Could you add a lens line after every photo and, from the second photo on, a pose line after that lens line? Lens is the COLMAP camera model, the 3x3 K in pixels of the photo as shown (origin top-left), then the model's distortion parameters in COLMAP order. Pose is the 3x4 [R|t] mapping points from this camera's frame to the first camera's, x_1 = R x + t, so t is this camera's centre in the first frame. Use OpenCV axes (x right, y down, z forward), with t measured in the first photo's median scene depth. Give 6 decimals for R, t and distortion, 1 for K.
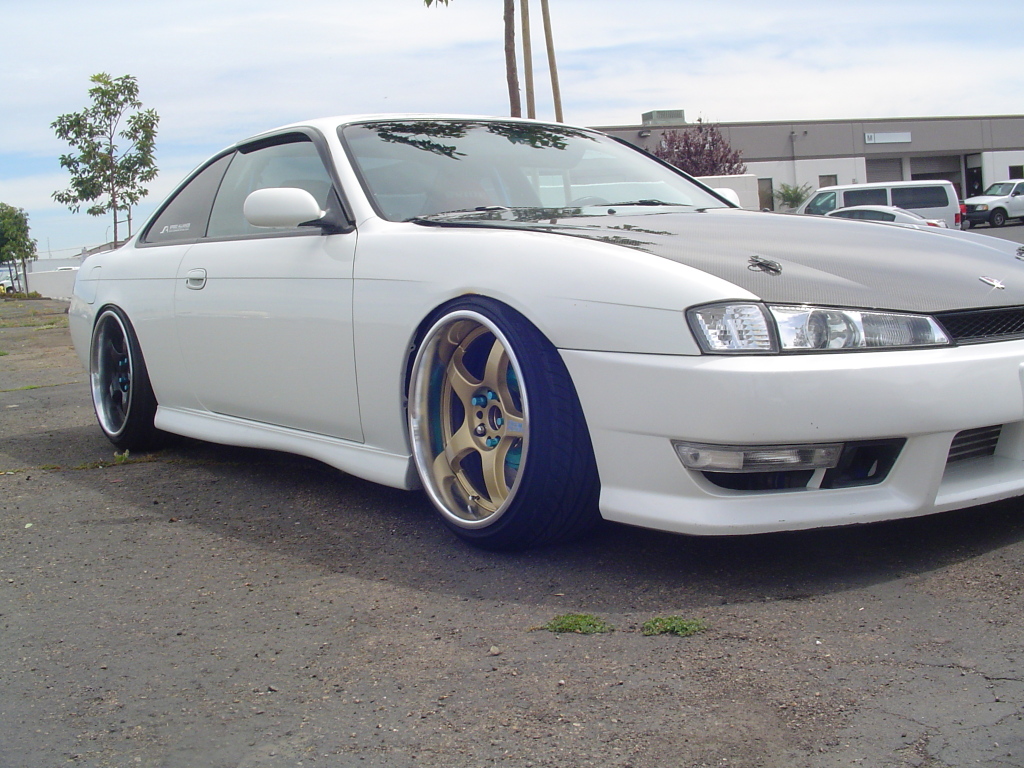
lens RADIAL K [[1252.4, 0, 512.0], [0, 1252.4, 384.0], [0, 0, 1]] dist [-0.136605, 0.049315]
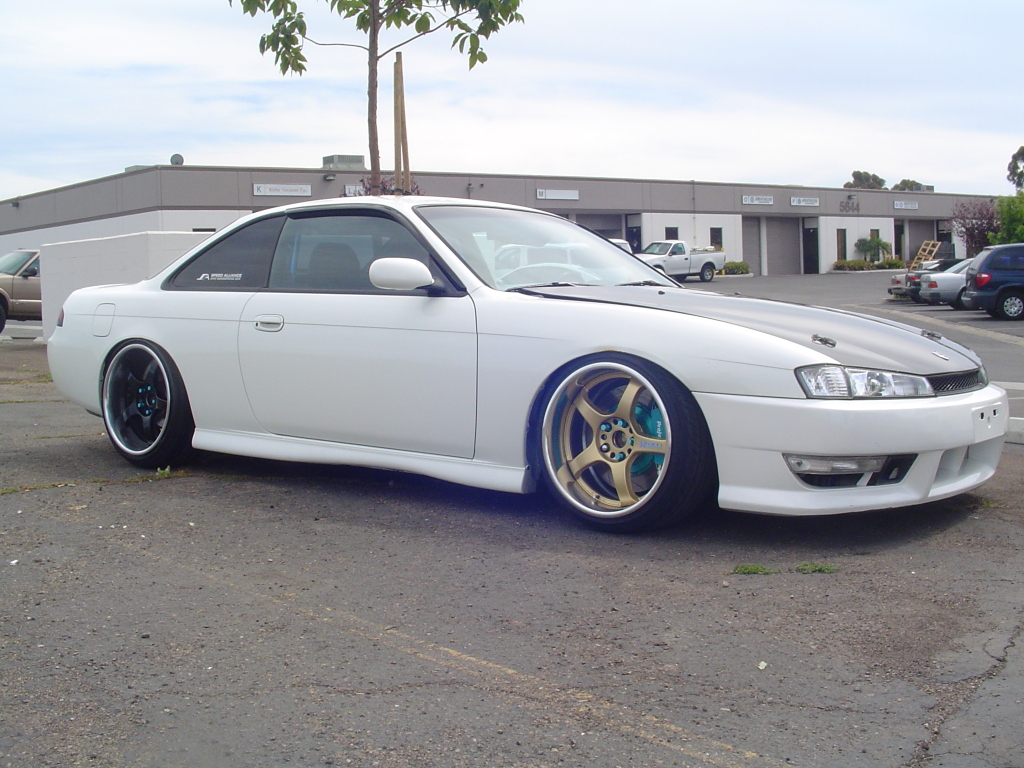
lens RADIAL K [[1252.4, 0, 512.0], [0, 1252.4, 384.0], [0, 0, 1]] dist [-0.136605, 0.049315]
pose [[0.960356, 0.029102, 0.277252, -0.530884], [-0.020218, 0.999188, -0.034848, 0.016945], [-0.278041, 0.027861, 0.960165, -0.324315]]
